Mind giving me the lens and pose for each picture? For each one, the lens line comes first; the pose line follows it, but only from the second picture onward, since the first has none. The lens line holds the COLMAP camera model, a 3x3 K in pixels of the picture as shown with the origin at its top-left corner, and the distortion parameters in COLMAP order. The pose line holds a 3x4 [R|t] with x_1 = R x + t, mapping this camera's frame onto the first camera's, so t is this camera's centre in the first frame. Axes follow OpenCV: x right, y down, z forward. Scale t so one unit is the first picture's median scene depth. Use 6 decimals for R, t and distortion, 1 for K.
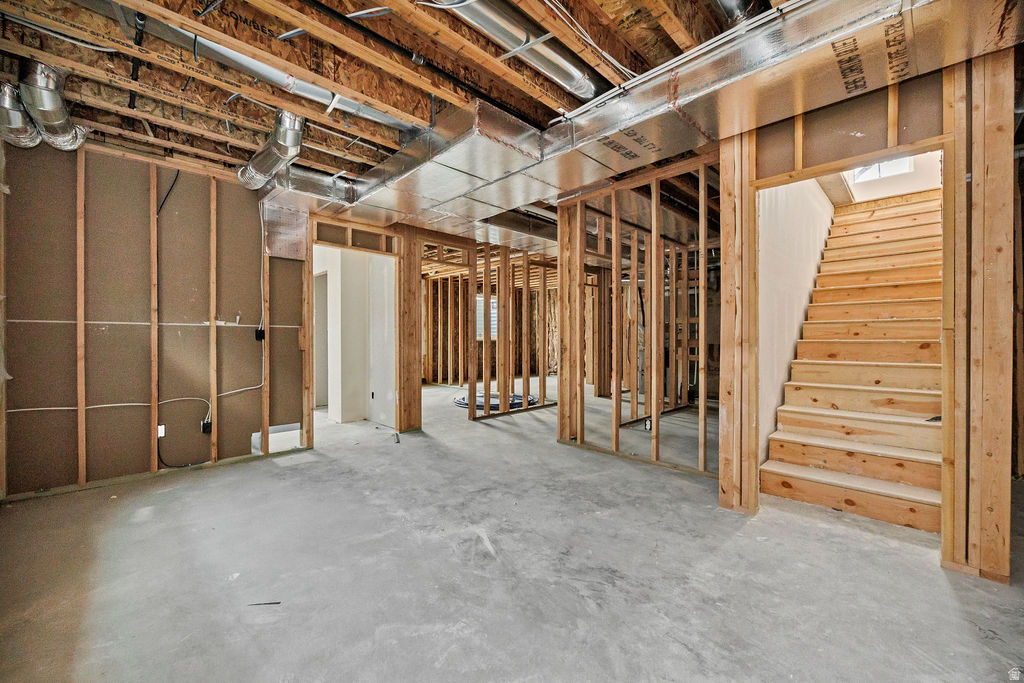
lens RADIAL K [[404.6, 0, 499.7], [0, 404.6, 338.6], [0, 0, 1]] dist [-0.000391, -0.000082]
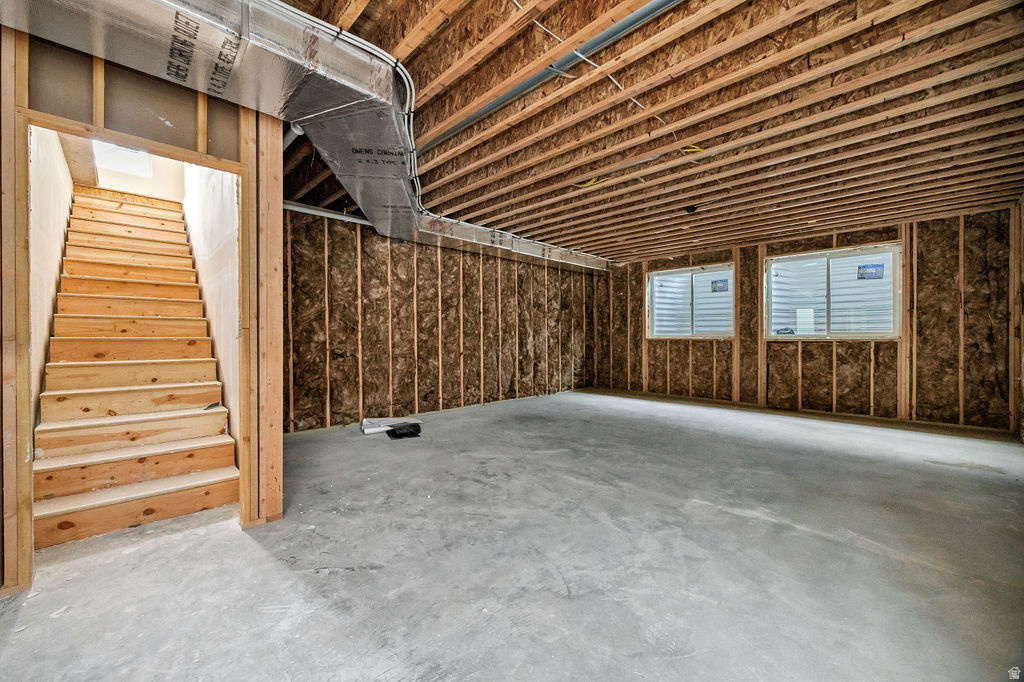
lens RADIAL K [[404.6, 0, 499.7], [0, 404.6, 338.1], [0, 0, 1]] dist [-0.000391, -0.000082]
pose [[0.007760, -0.001887, 0.999968, -0.059431], [-0.003487, 0.999992, 0.001914, 0.000239], [-0.999964, -0.003502, 0.007753, 0.183686]]
